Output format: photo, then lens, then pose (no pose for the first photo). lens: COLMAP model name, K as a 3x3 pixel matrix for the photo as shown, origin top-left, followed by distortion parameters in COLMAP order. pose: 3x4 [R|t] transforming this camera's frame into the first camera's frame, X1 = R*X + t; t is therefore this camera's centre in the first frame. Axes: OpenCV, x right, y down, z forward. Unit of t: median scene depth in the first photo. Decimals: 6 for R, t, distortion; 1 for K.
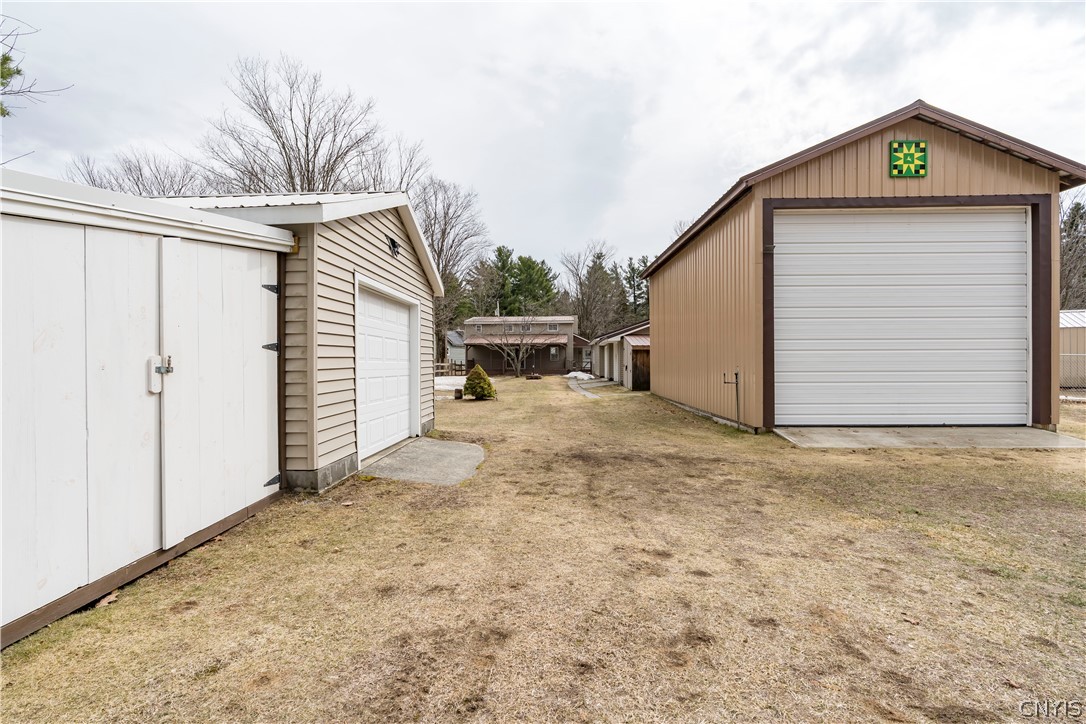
lens RADIAL K [[504.9, 0, 540.5], [0, 504.9, 372.3], [0, 0, 1]] dist [-0.000802, -0.000041]
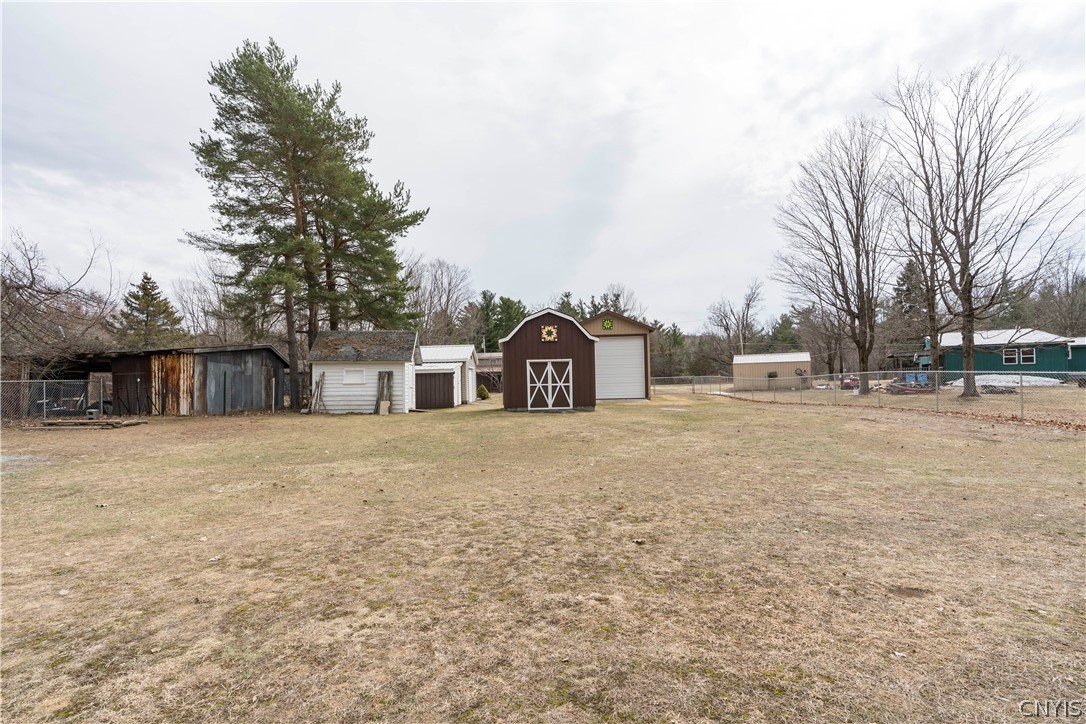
lens RADIAL K [[504.9, 0, 540.5], [0, 504.9, 372.3], [0, 0, 1]] dist [-0.000802, -0.000041]
pose [[0.999244, -0.019482, 0.033643, 0.010538], [0.020922, 0.998856, -0.043002, 0.005740], [-0.032767, 0.043673, 0.998508, -0.223814]]
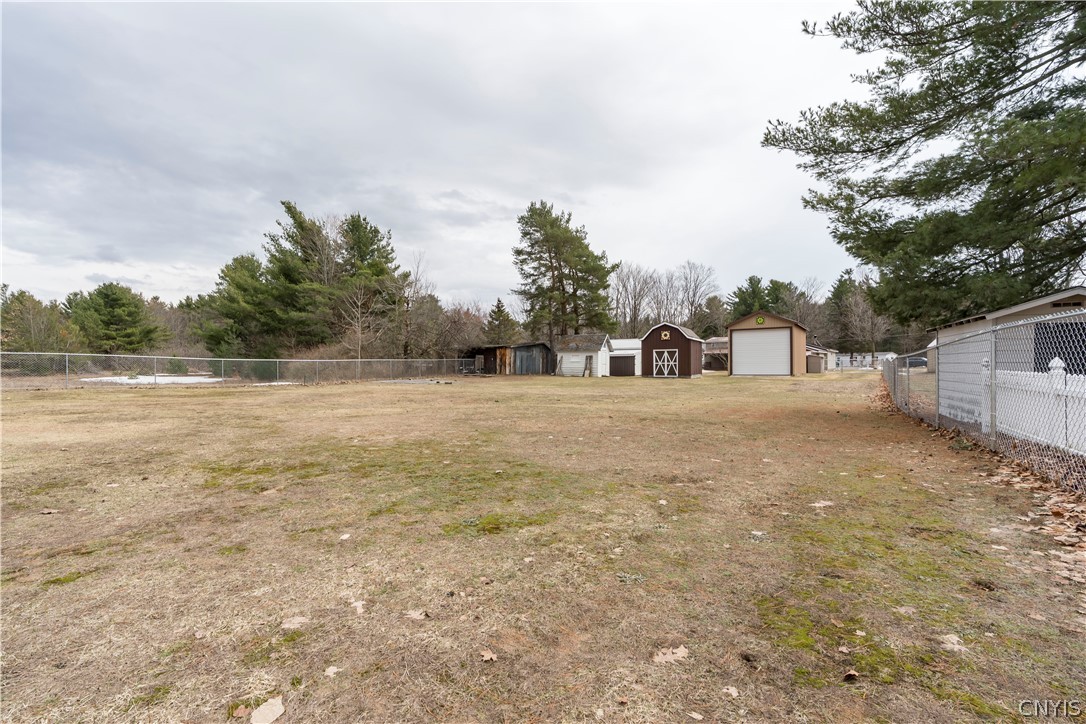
lens RADIAL K [[493.6, 0, 544.3], [0, 493.6, 339.1], [0, 0, 1]] dist [0.000560, 0.000073]
pose [[0.851819, -0.033083, -0.522791, 0.125908], [-0.004997, 0.997445, -0.071262, 0.010329], [0.523813, 0.063314, 0.849477, -0.367243]]
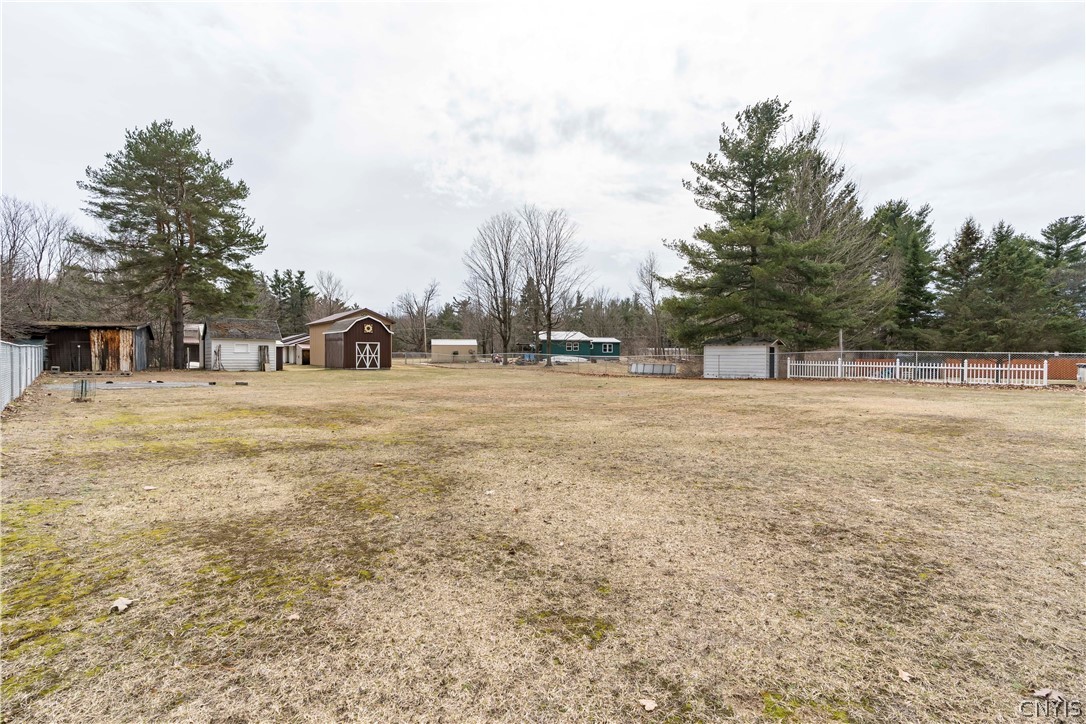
lens RADIAL K [[500.3, 0, 543.0], [0, 500.3, 362.0], [0, 0, 1]] dist [0.001629, 0.000300]
pose [[0.771720, -0.007014, 0.635924, -0.107489], [0.013032, 0.999904, -0.004787, 0.009960], [-0.635829, 0.011981, 0.771737, -0.384012]]
